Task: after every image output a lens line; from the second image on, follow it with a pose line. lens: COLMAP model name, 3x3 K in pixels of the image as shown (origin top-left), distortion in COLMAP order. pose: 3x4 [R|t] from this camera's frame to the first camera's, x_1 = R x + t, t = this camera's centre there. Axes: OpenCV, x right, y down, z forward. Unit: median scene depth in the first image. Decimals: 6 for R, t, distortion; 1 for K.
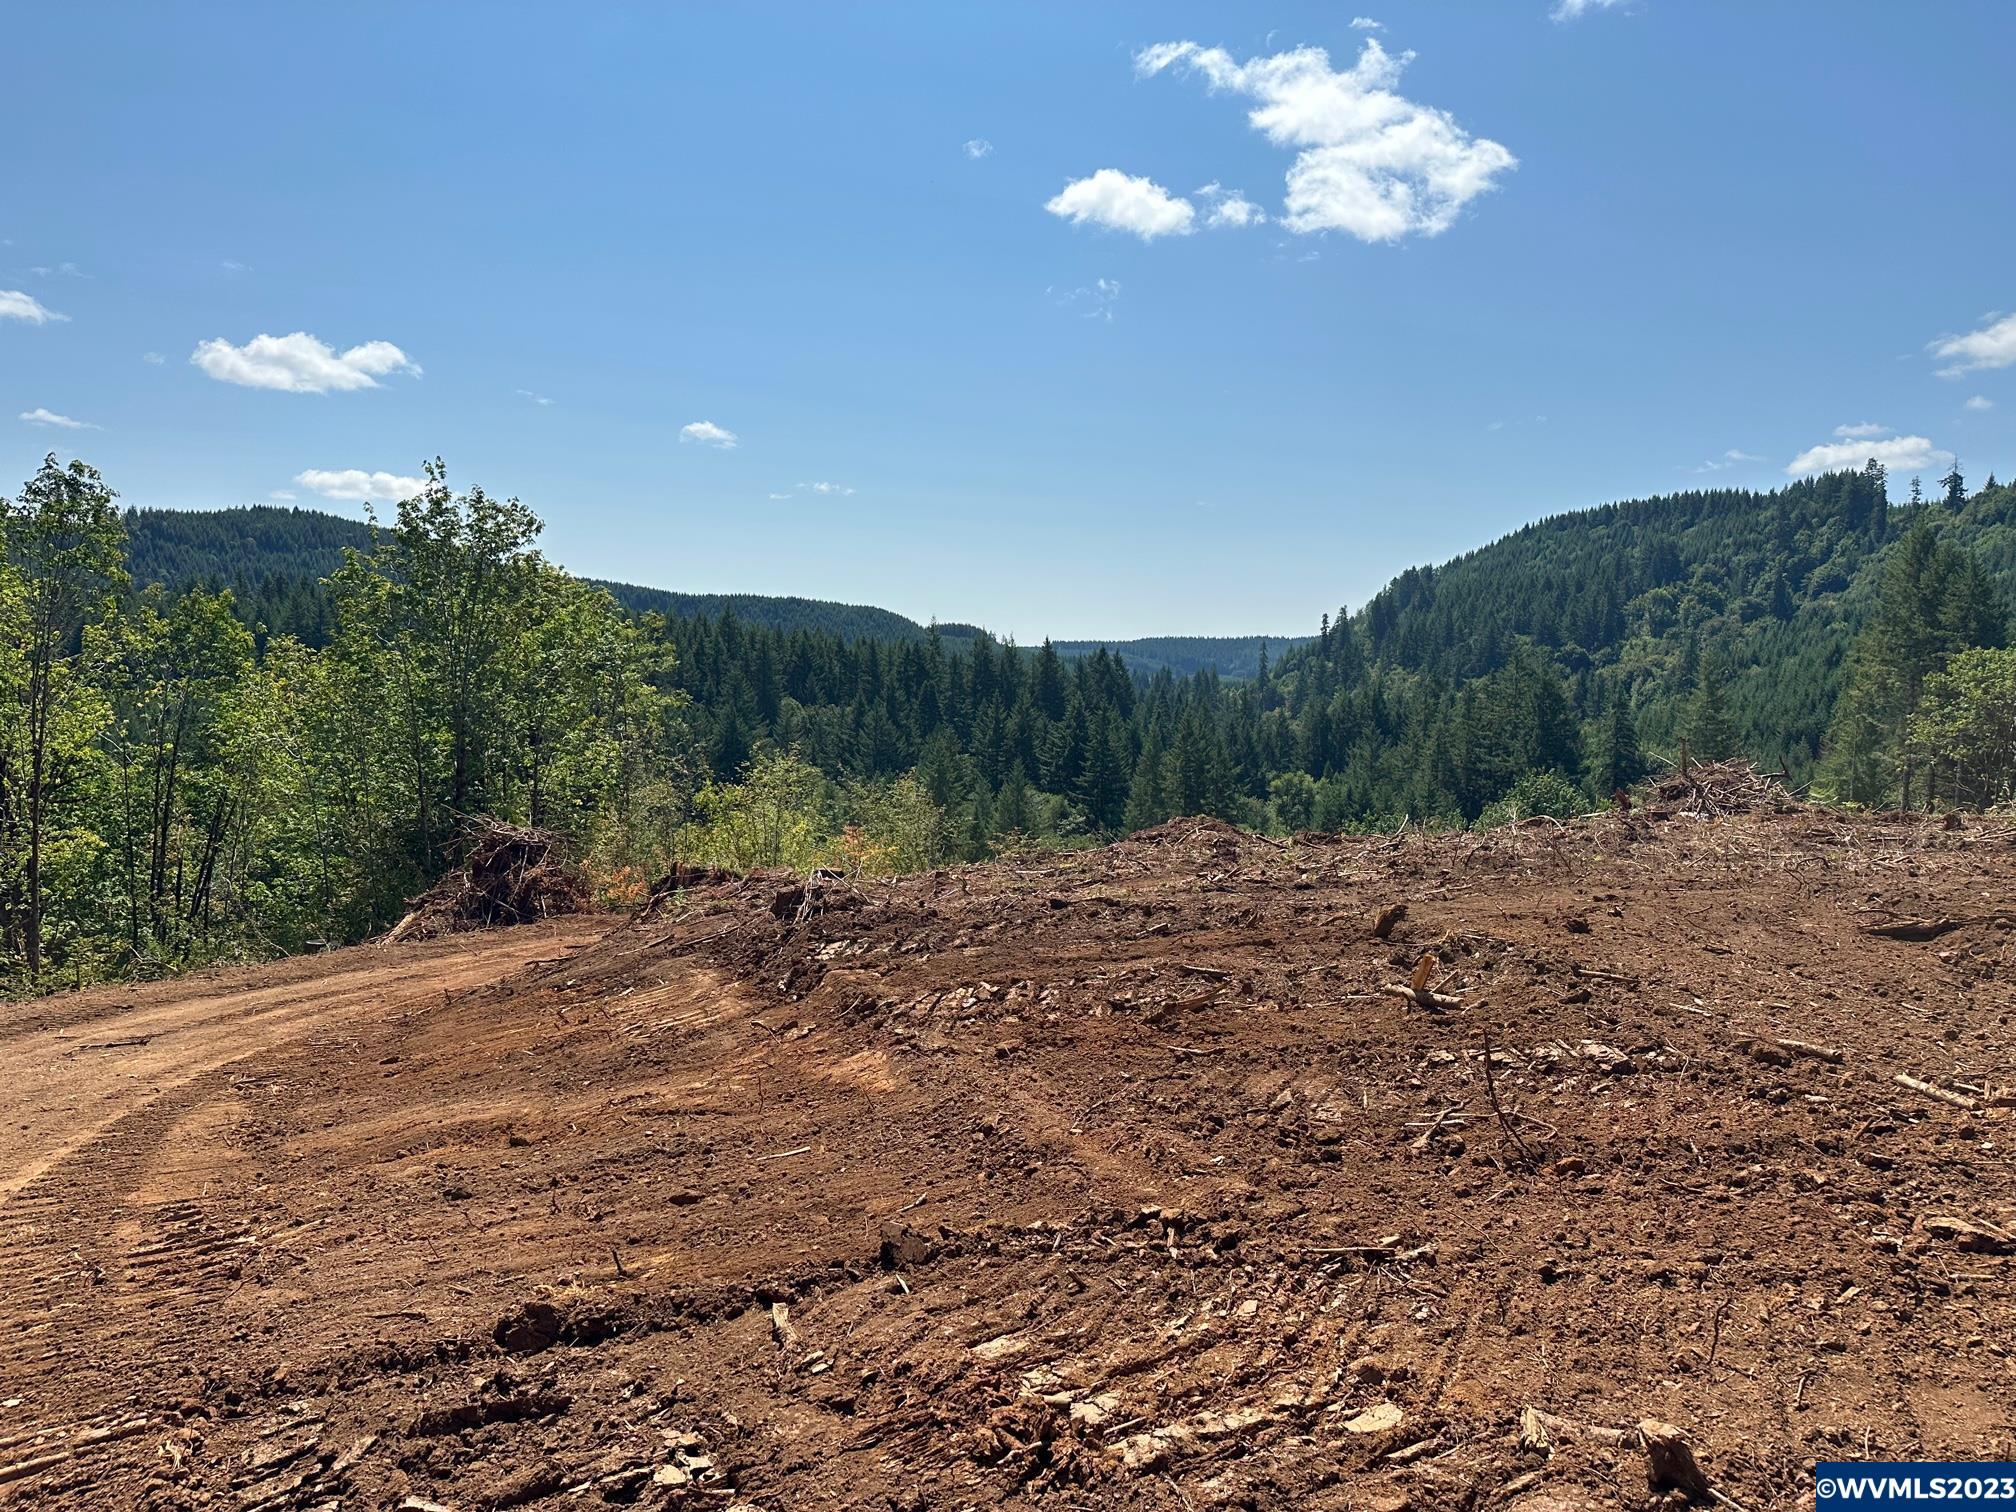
lens RADIAL K [[1379.5, 0, 1017.5], [0, 1379.5, 750.2], [0, 0, 1]] dist [0.001506, -0.005025]
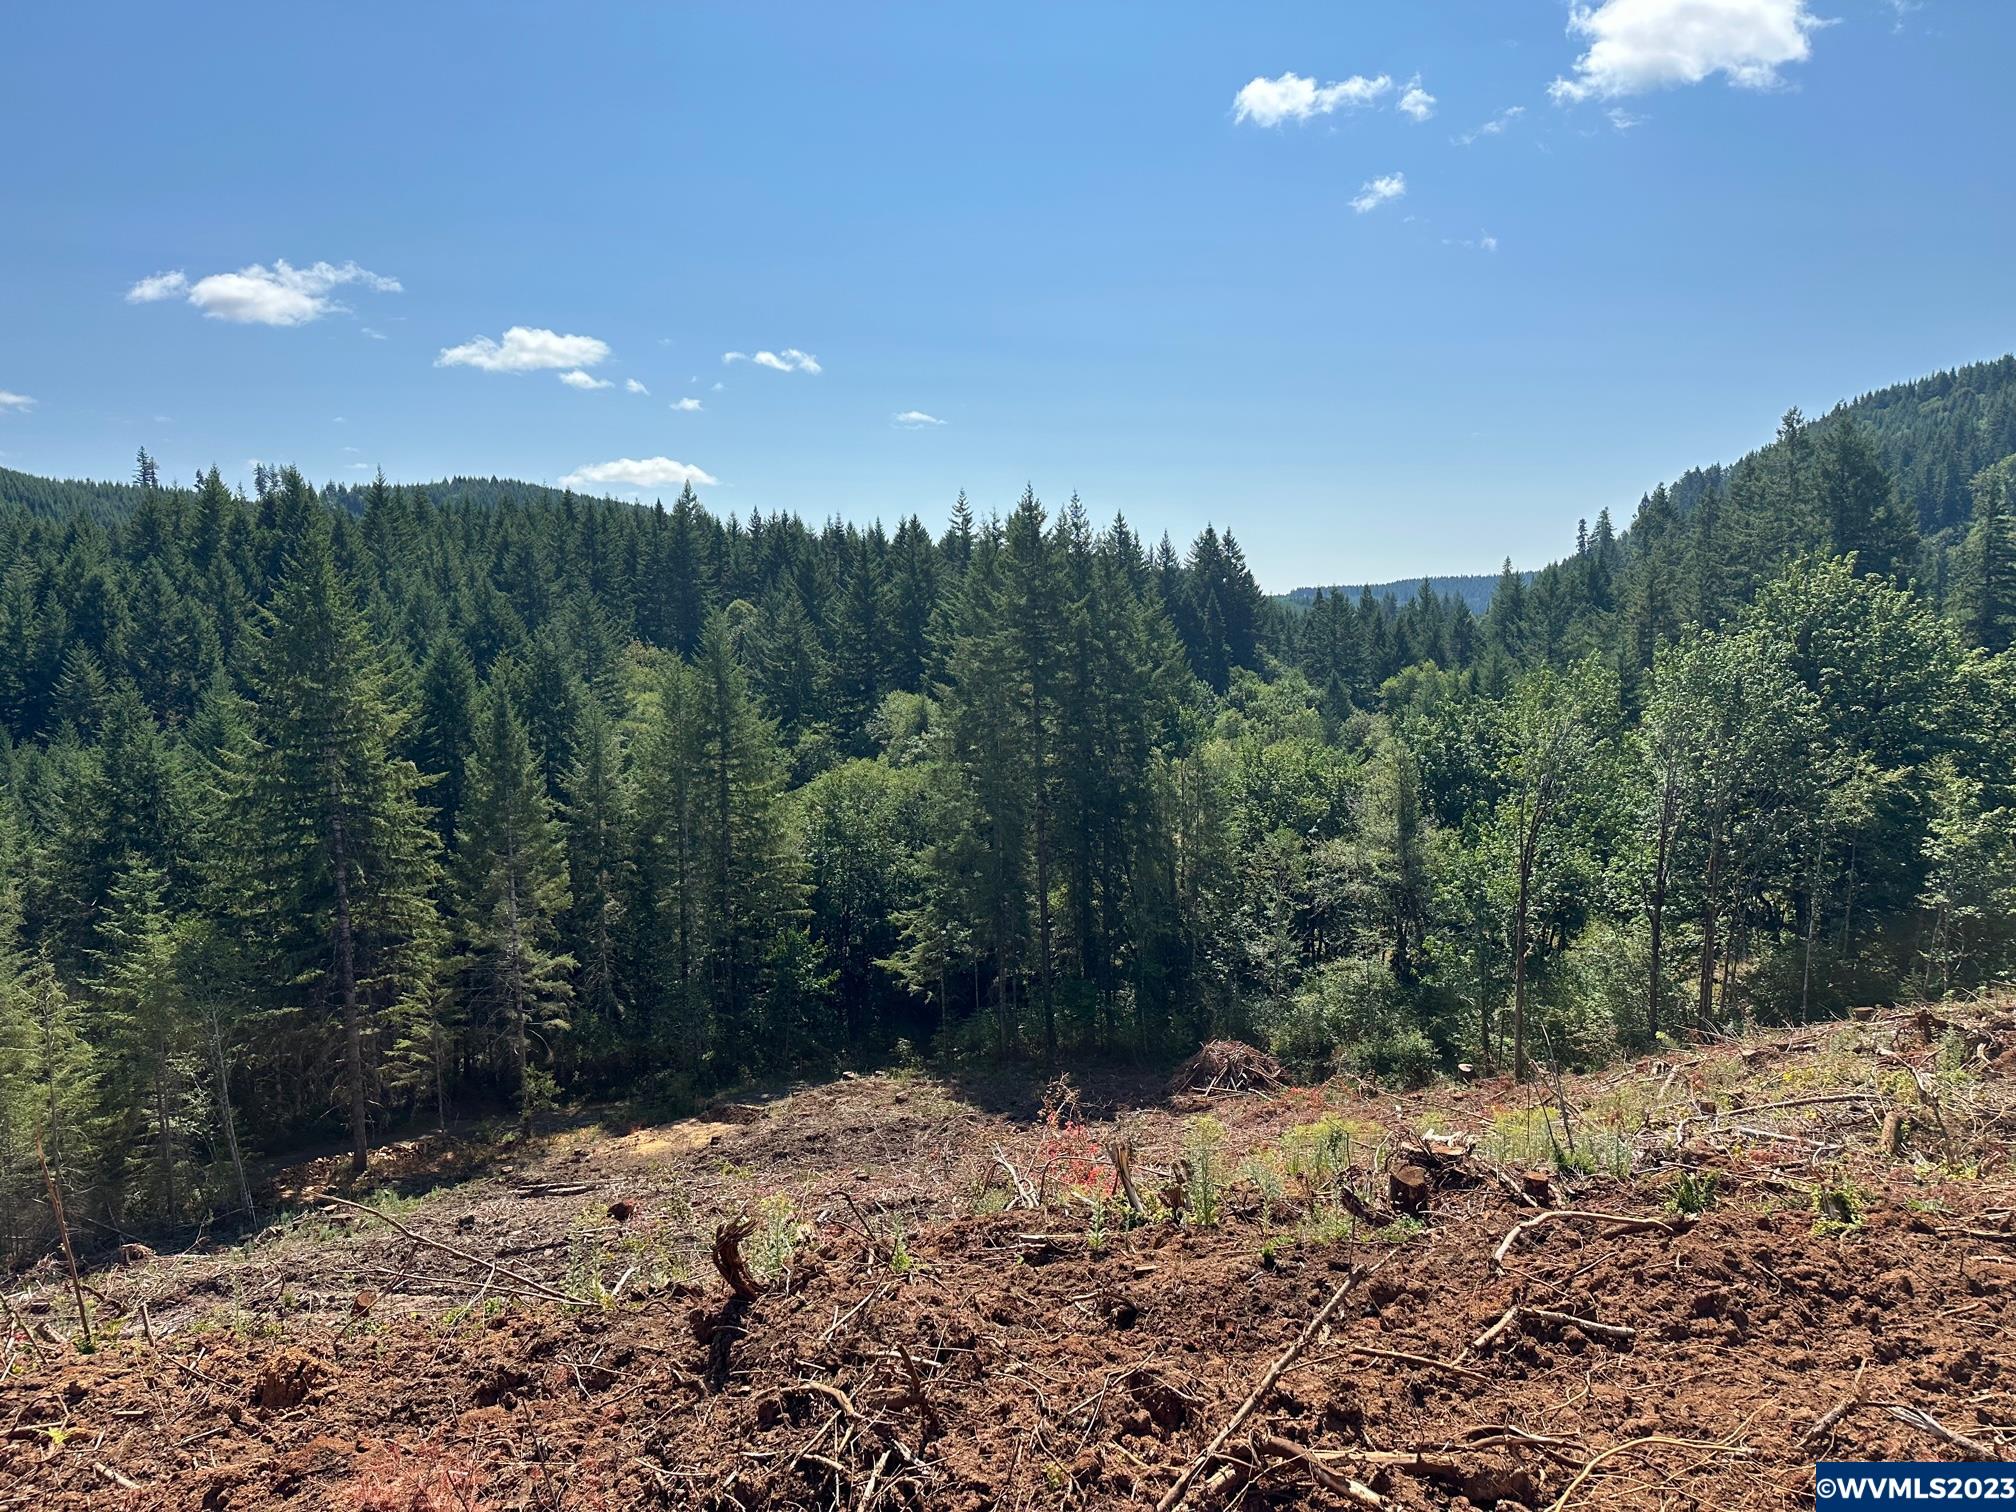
lens RADIAL K [[1397.1, 0, 1006.9], [0, 1397.1, 806.3], [0, 0, 1]] dist [-0.157232, 0.085012]
pose [[0.977964, -0.010552, -0.208505, 0.056708], [0.023461, 0.997951, 0.059534, 0.014386], [0.207450, -0.063113, 0.976208, 0.142636]]
